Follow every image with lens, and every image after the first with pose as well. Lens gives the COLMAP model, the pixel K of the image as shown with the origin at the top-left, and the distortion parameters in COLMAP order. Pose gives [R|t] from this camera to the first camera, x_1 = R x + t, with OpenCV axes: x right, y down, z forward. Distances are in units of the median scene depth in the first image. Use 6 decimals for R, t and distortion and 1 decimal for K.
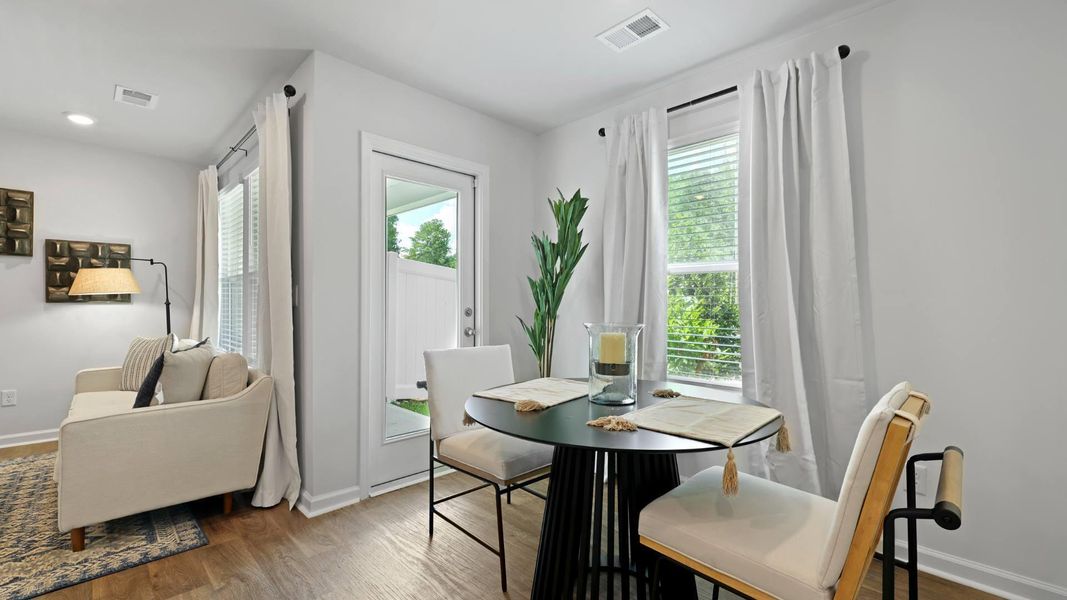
lens RADIAL K [[438.2, 0, 531.7], [0, 438.2, 303.6], [0, 0, 1]] dist [0.007708, -0.001672]
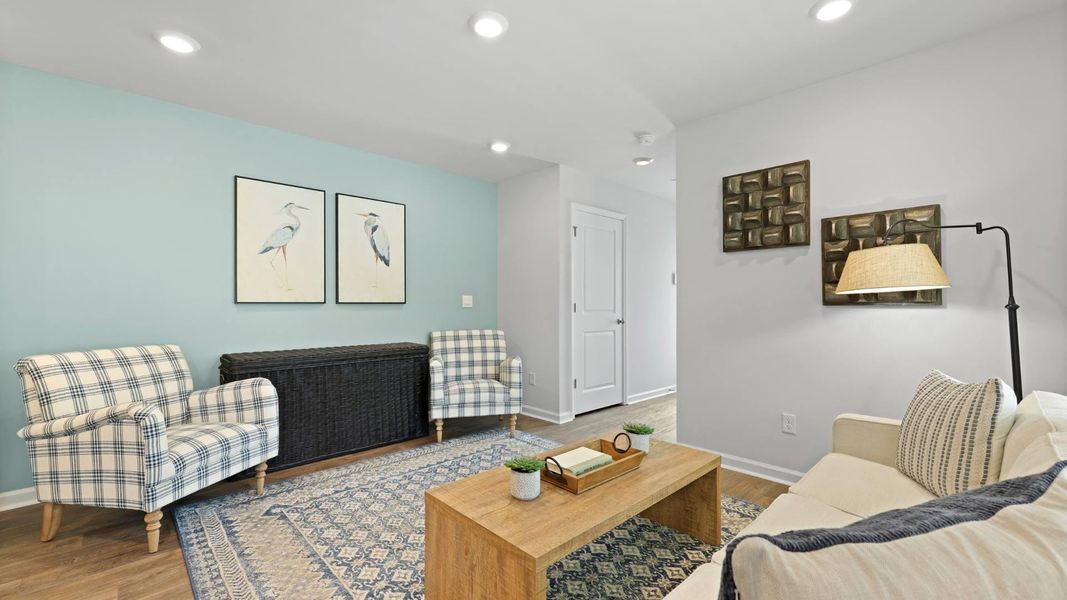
lens RADIAL K [[438.2, 0, 527.9], [0, 438.2, 298.9], [0, 0, 1]] dist [0.007708, -0.001672]
pose [[-0.025600, -0.017440, -0.999520, -0.359414], [0.003398, 0.999841, -0.017532, -0.002369], [0.999666, -0.003845, -0.025537, 0.528633]]
